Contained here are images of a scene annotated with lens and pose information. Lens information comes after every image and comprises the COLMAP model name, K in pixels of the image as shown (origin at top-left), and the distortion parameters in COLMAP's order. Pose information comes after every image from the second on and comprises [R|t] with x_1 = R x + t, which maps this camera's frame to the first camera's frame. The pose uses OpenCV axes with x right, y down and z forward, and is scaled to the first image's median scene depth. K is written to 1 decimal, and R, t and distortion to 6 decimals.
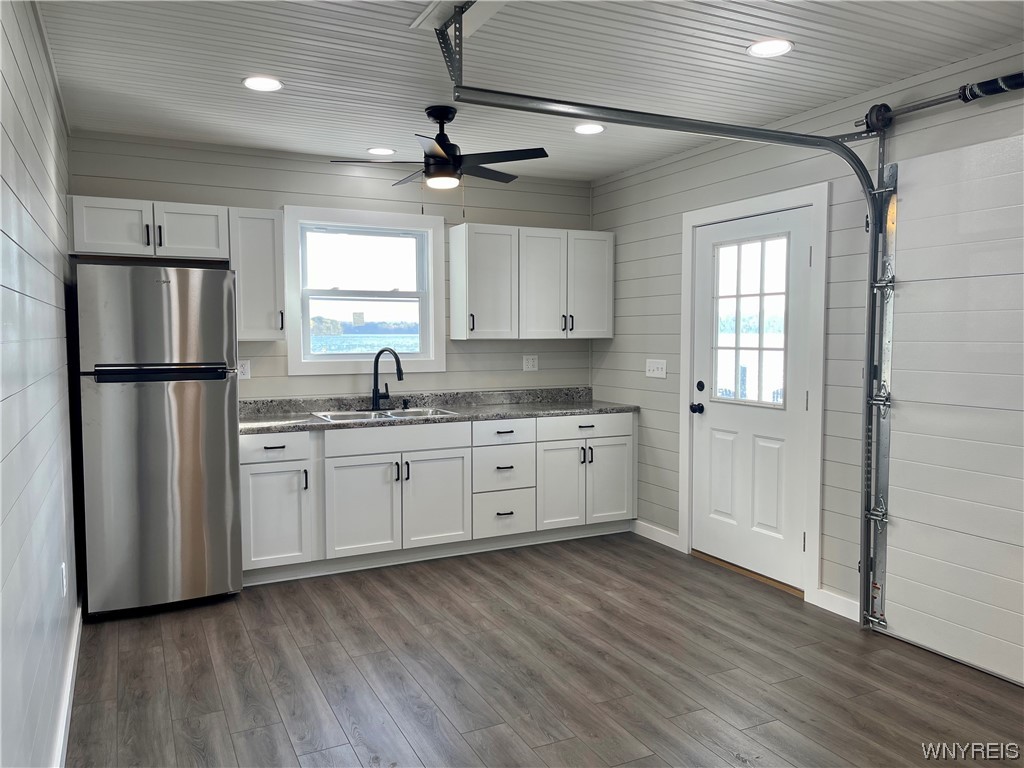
lens RADIAL K [[769.2, 0, 507.5], [0, 769.2, 385.2], [0, 0, 1]] dist [0.083268, -0.098892]
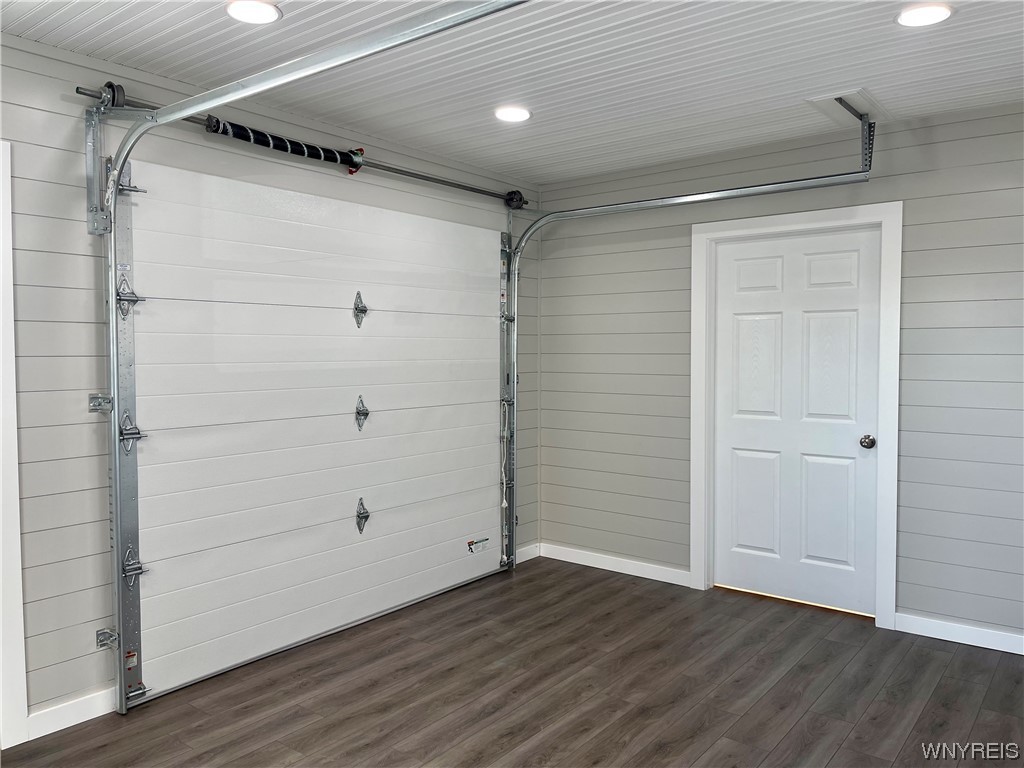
lens RADIAL K [[769.2, 0, 507.5], [0, 769.2, 385.2], [0, 0, 1]] dist [0.083268, -0.098892]
pose [[-0.424840, -0.035062, 0.904589, -0.380104], [0.064458, 0.995542, 0.068860, -0.053560], [-0.902971, 0.087563, -0.420686, 0.799518]]
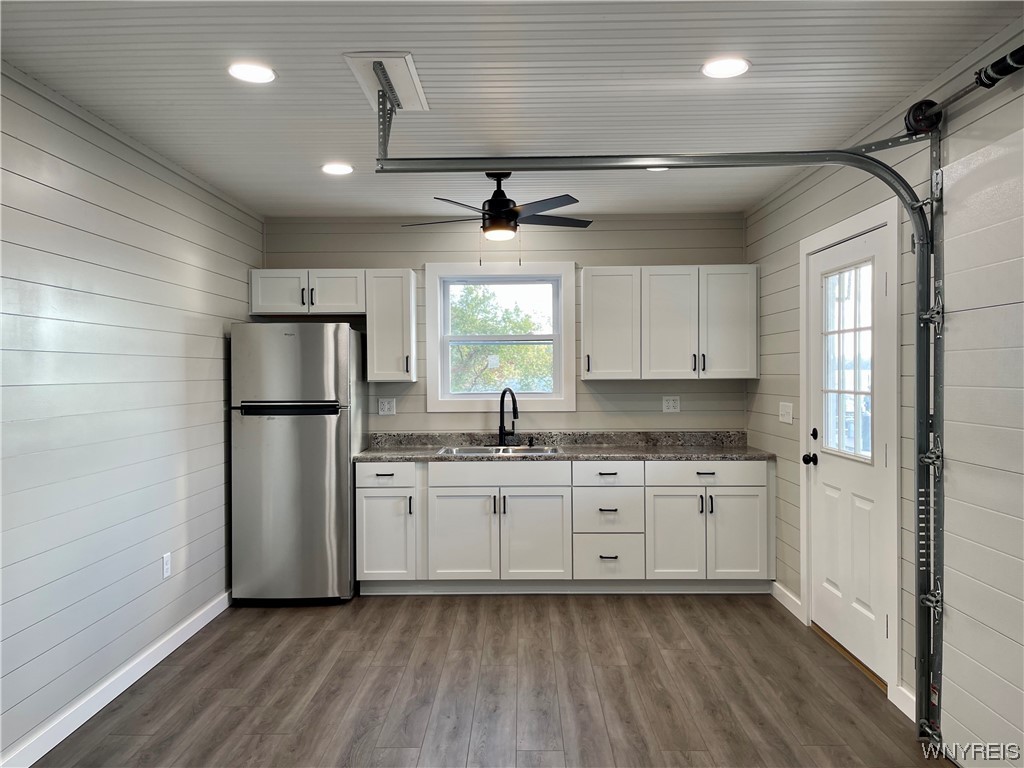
lens RADIAL K [[769.2, 0, 507.5], [0, 769.2, 385.2], [0, 0, 1]] dist [0.083268, -0.098892]
pose [[0.890841, 0.003992, -0.454297, 0.369400], [-0.025804, 0.998792, -0.041823, -0.008851], [0.453581, 0.048981, 0.889868, 0.058744]]
